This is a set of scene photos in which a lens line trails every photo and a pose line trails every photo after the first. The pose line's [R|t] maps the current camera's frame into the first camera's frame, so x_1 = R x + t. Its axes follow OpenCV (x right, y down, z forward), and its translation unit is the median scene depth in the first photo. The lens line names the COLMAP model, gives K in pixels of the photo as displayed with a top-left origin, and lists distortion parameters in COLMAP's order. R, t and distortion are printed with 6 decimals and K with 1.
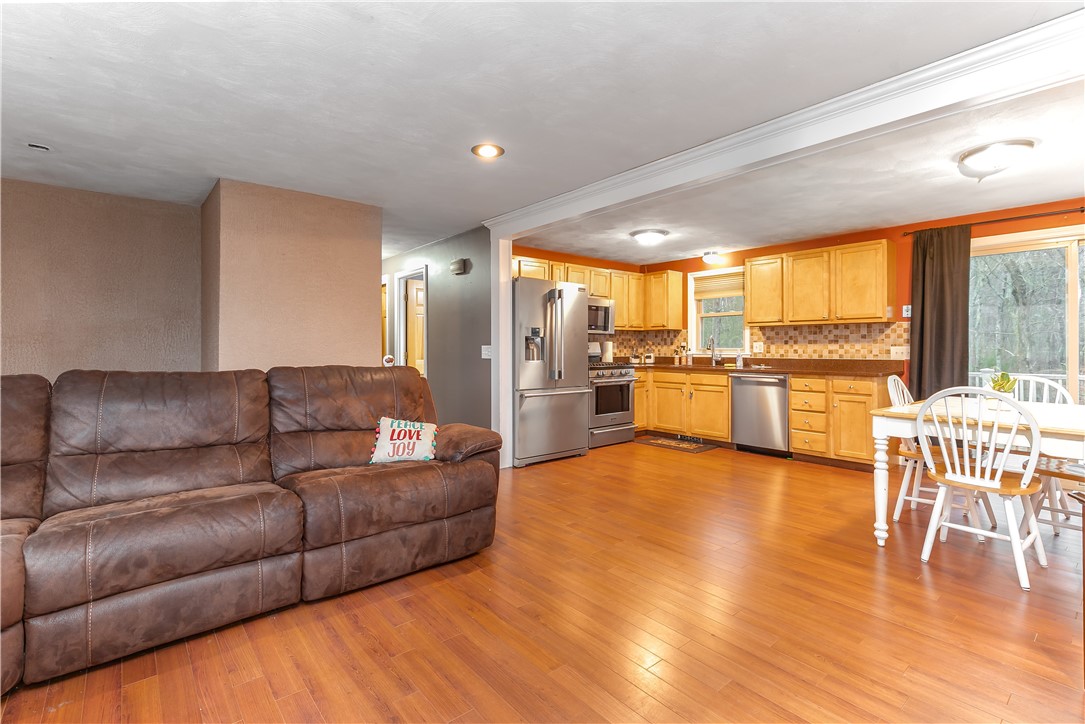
lens RADIAL K [[498.3, 0, 543.5], [0, 498.3, 343.0], [0, 0, 1]] dist [0.008482, -0.001948]
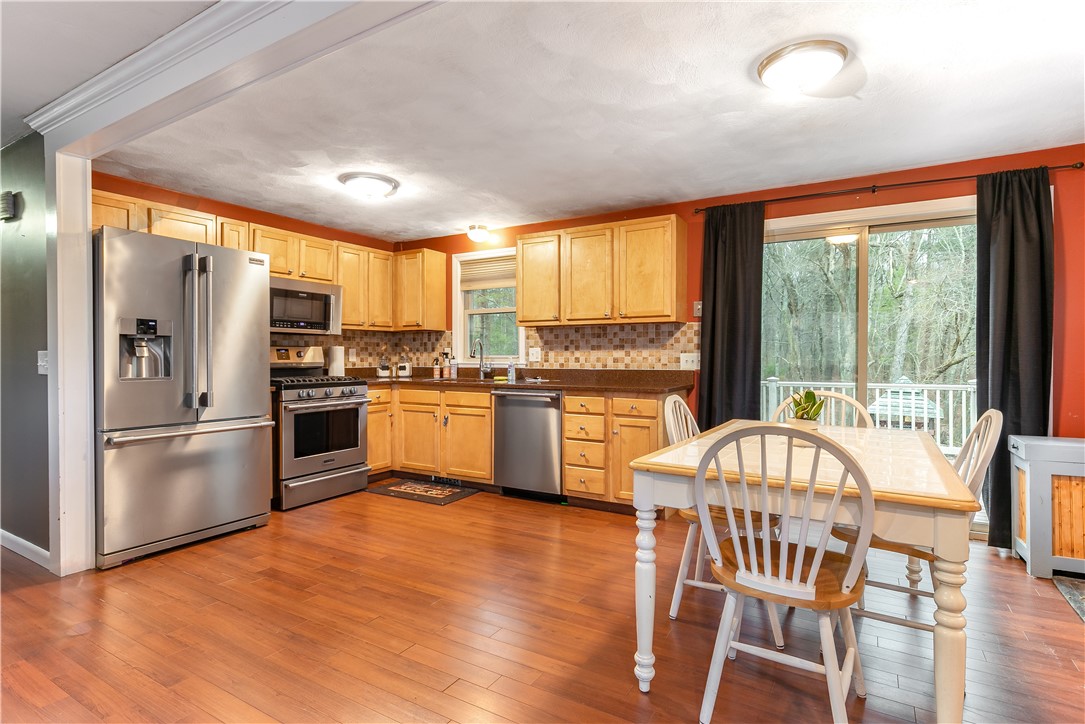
lens RADIAL K [[545.9, 0, 543.1], [0, 545.9, 360.4], [0, 0, 1]] dist [0.004578, -0.000684]
pose [[0.944123, -0.002712, 0.329582, 0.202541], [-0.002996, 0.999854, 0.016810, 0.004317], [-0.329580, -0.016858, 0.943977, 0.253417]]
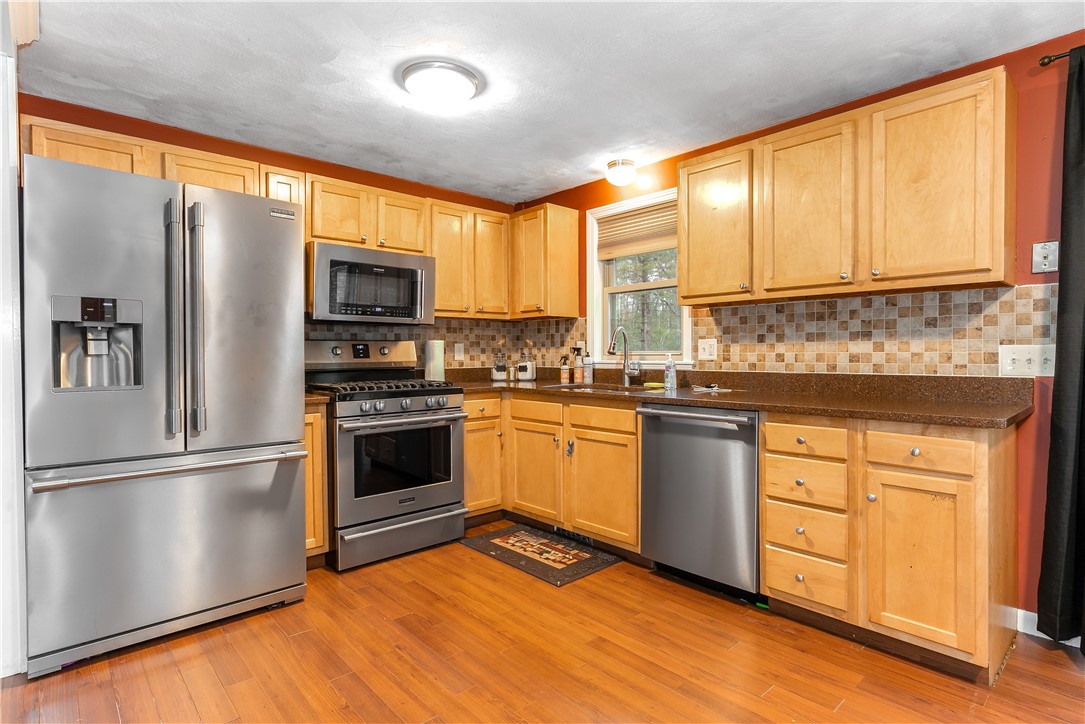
lens RADIAL K [[558.8, 0, 545.3], [0, 558.8, 360.4], [0, 0, 1]] dist [0.003641, -0.000442]
pose [[0.998875, -0.005144, 0.047132, 0.294881], [0.004094, 0.999742, 0.022341, 0.007798], [-0.047235, -0.022122, 0.998639, 0.551078]]
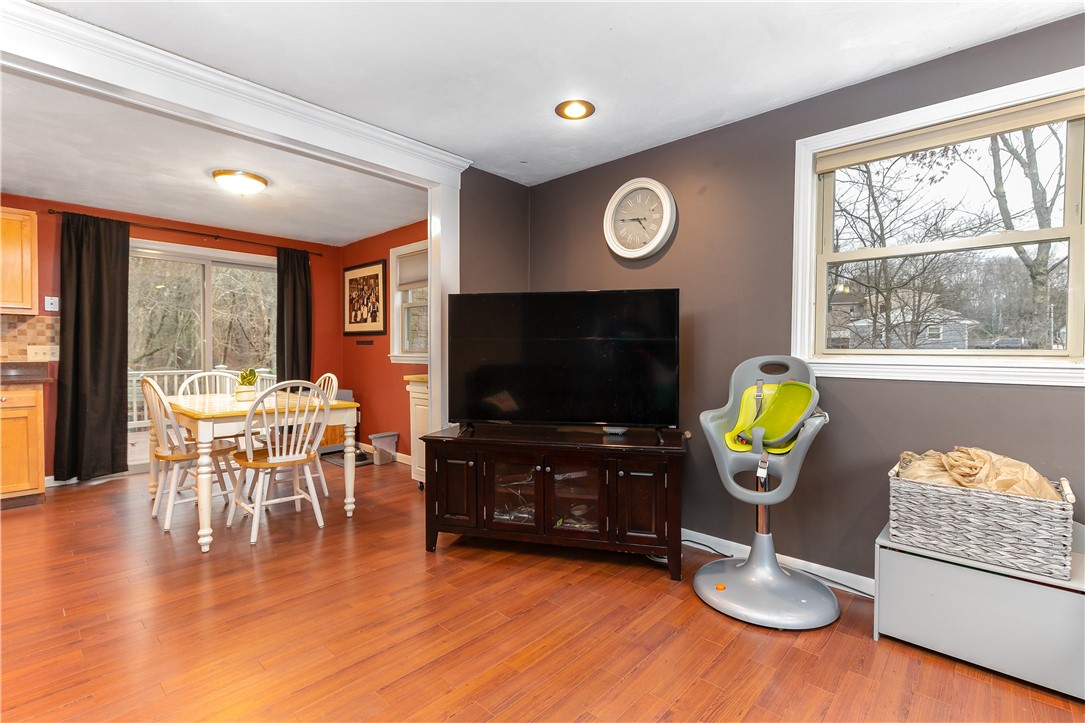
lens RADIAL K [[498.3, 0, 548.0], [0, 498.3, 360.4], [0, 0, 1]] dist [0.008482, -0.001948]
pose [[-0.120483, -0.021568, 0.992481, -0.209492], [-0.015788, 0.999679, 0.019808, 0.001690], [-0.992590, -0.013283, -0.120785, 0.263064]]
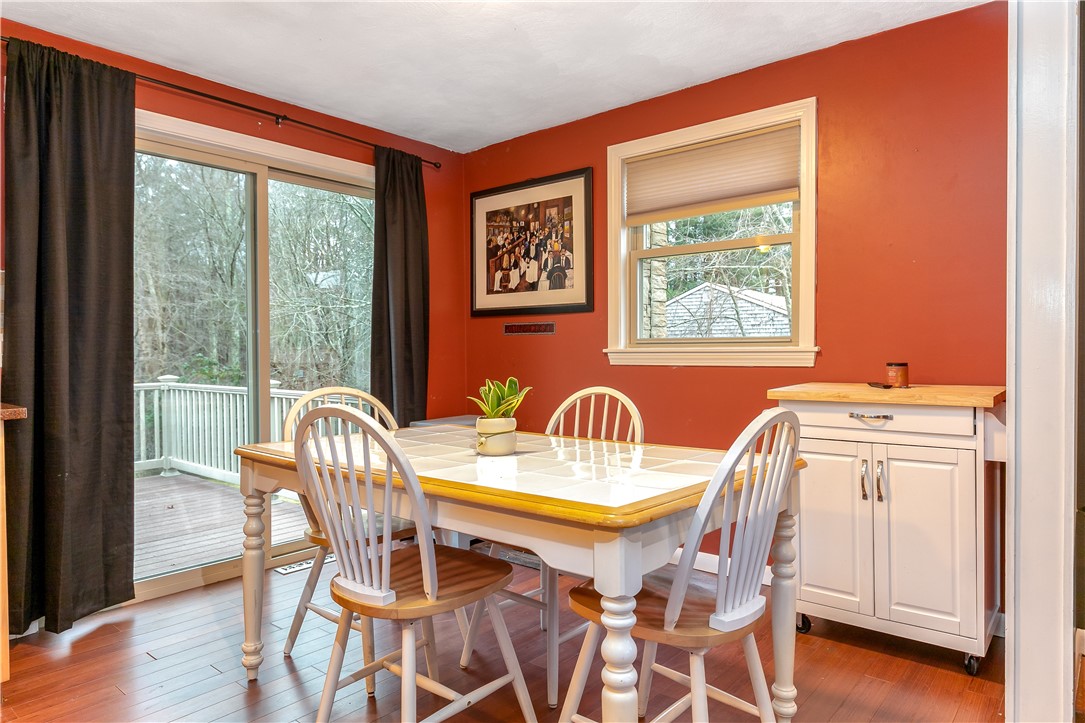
lens RADIAL K [[663.8, 0, 538.7], [0, 663.8, 360.7], [0, 0, 1]] dist [0.004456, 0.003155]
pose [[-0.165555, -0.015900, 0.986072, 0.151829], [-0.003386, 0.999873, 0.015554, 0.017482], [-0.986195, -0.000764, -0.165588, 0.650663]]
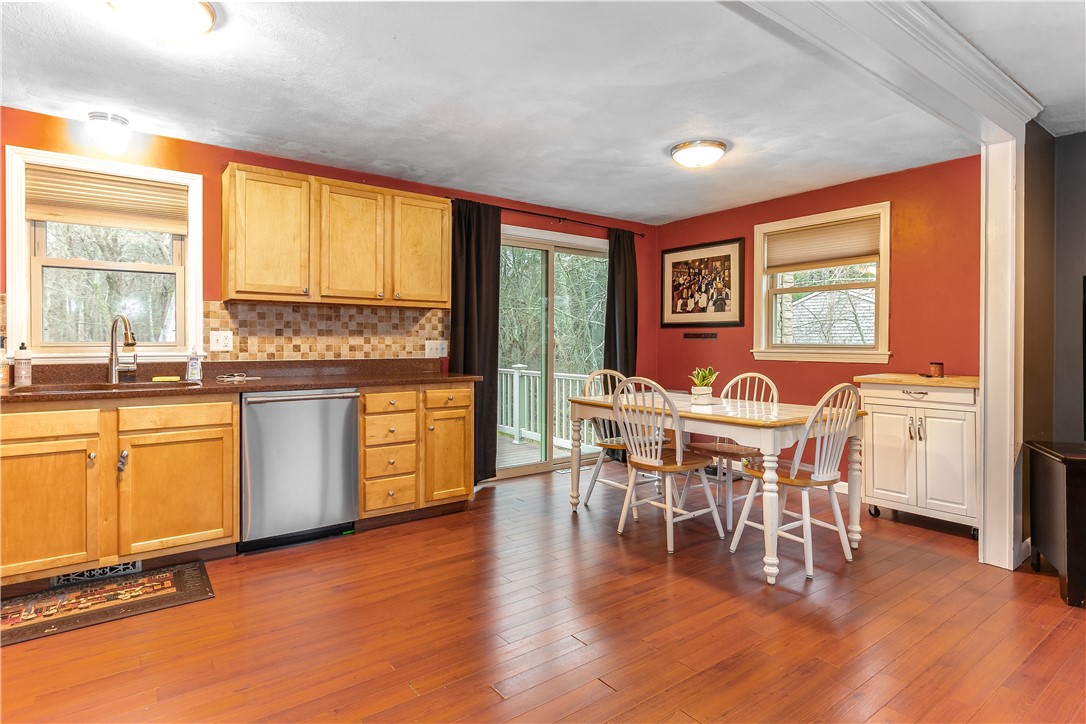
lens RADIAL K [[559.3, 0, 544.3], [0, 559.3, 345.7], [0, 0, 1]] dist [0.003641, -0.000442]
pose [[0.060749, -0.008918, 0.998113, -0.149709], [-0.013517, 0.999861, 0.009756, 0.004061], [-0.998062, -0.014084, 0.060620, 0.762827]]
